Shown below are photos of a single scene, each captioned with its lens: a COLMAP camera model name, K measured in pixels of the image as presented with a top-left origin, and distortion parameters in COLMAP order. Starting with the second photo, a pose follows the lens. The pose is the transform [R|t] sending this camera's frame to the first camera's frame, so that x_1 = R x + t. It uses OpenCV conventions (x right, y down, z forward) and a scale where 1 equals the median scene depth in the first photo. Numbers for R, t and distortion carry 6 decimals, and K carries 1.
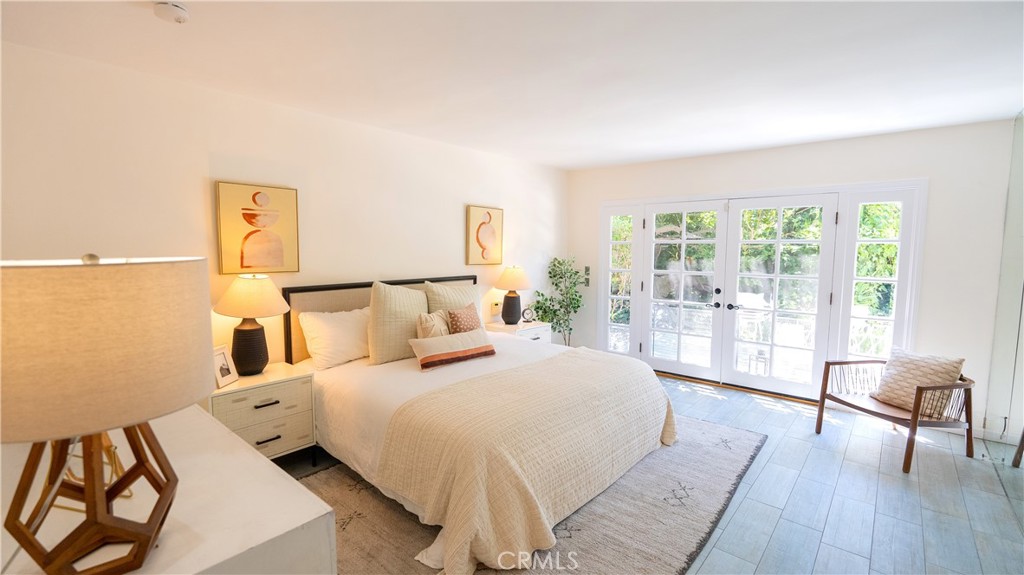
lens RADIAL K [[448.8, 0, 512.0], [0, 448.8, 287.5], [0, 0, 1]] dist [0.000699, 0.000054]
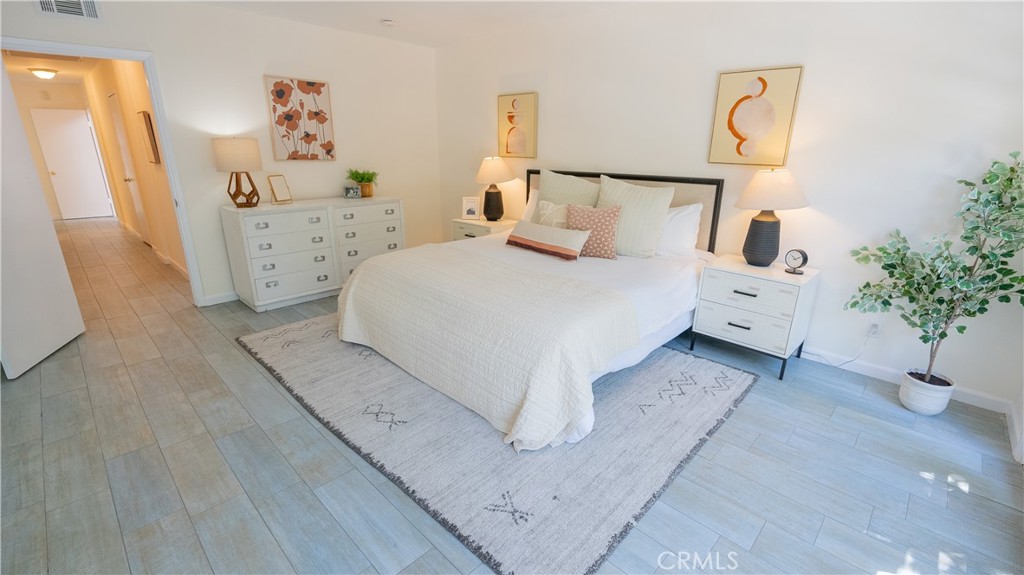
lens RADIAL K [[416.4, 0, 512.0], [0, 416.4, 287.5], [0, 0, 1]] dist [0.002804, 0.000133]
pose [[-0.022358, 0.331882, -0.943056, 0.773495], [-0.084799, 0.939263, 0.332557, -0.073279], [0.996147, 0.087405, 0.007143, 0.870537]]
